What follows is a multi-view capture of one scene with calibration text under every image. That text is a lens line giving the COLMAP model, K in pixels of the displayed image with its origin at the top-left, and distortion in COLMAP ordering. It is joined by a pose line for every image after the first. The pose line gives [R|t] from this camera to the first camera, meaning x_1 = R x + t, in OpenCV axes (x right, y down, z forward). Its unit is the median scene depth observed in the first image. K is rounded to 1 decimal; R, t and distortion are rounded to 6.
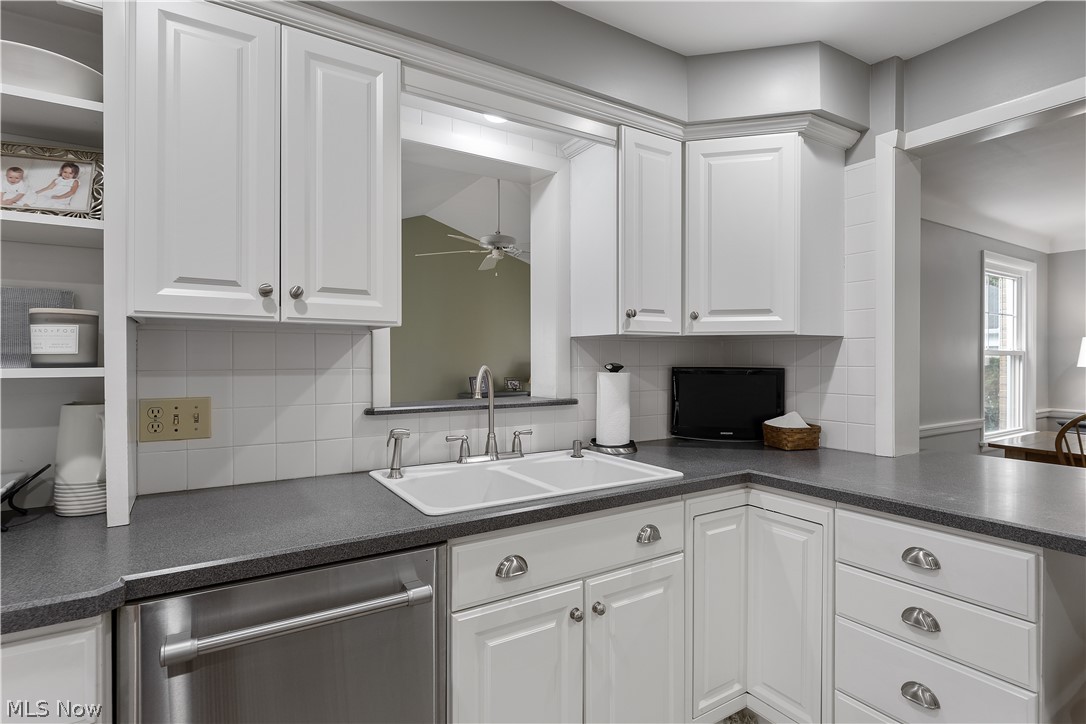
lens RADIAL K [[548.1, 0, 541.7], [0, 548.1, 361.9], [0, 0, 1]] dist [-0.002254, -0.001566]
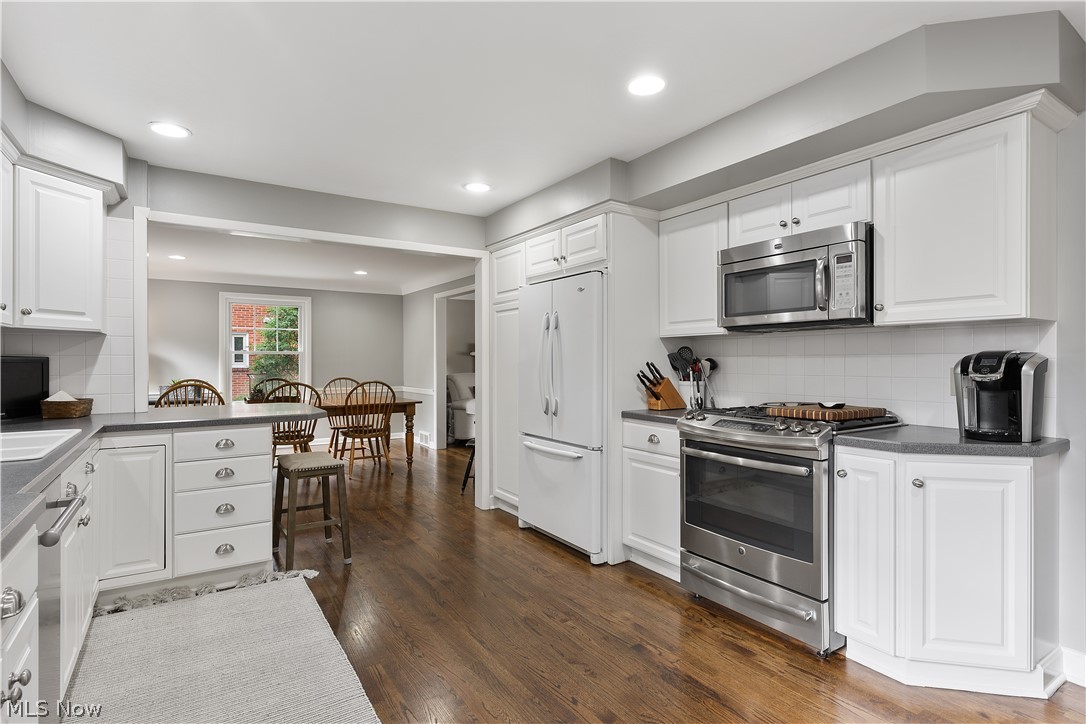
lens RADIAL K [[548.0, 0, 537.1], [0, 548.0, 365.5], [0, 0, 1]] dist [0.006084, -0.000277]
pose [[-0.009069, -0.009710, 0.999912, -0.988304], [0.008374, 0.999917, 0.009786, 0.033782], [-0.999924, 0.008462, -0.008987, -0.125837]]
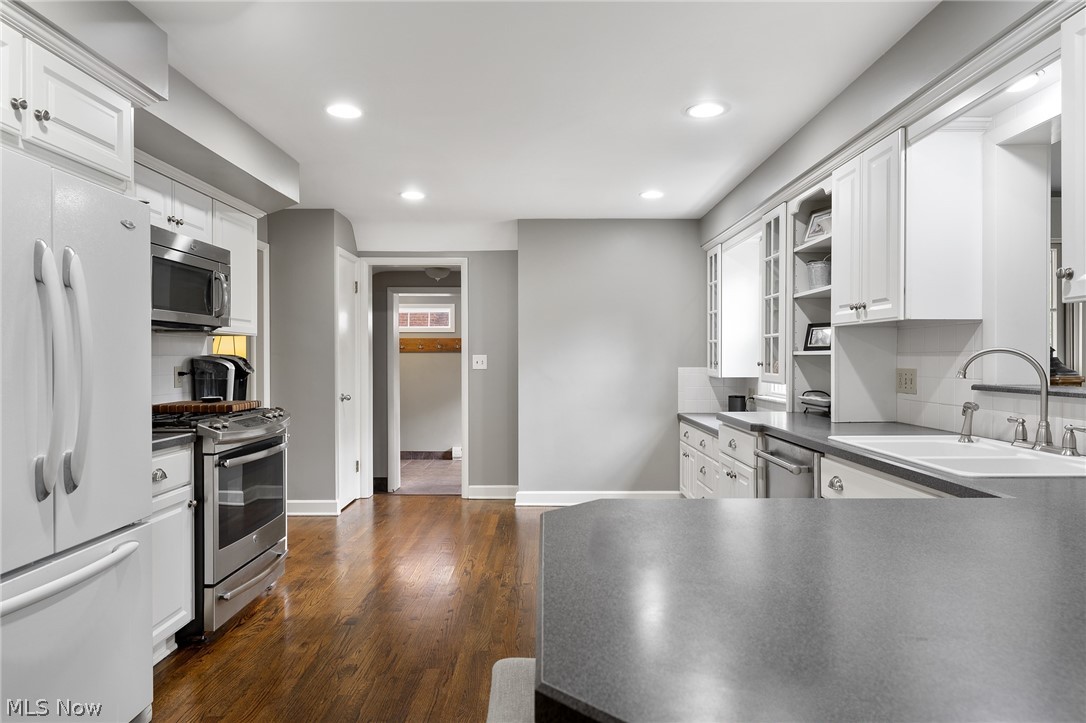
lens RADIAL K [[644.4, 0, 548.0], [0, 644.4, 361.6], [0, 0, 1]] dist [-0.010985, -0.000840]
pose [[-0.530178, 0.004394, -0.847875, 1.210180], [-0.004835, 0.999955, 0.008205, 0.024717], [0.847873, 0.008450, -0.530132, 0.837150]]
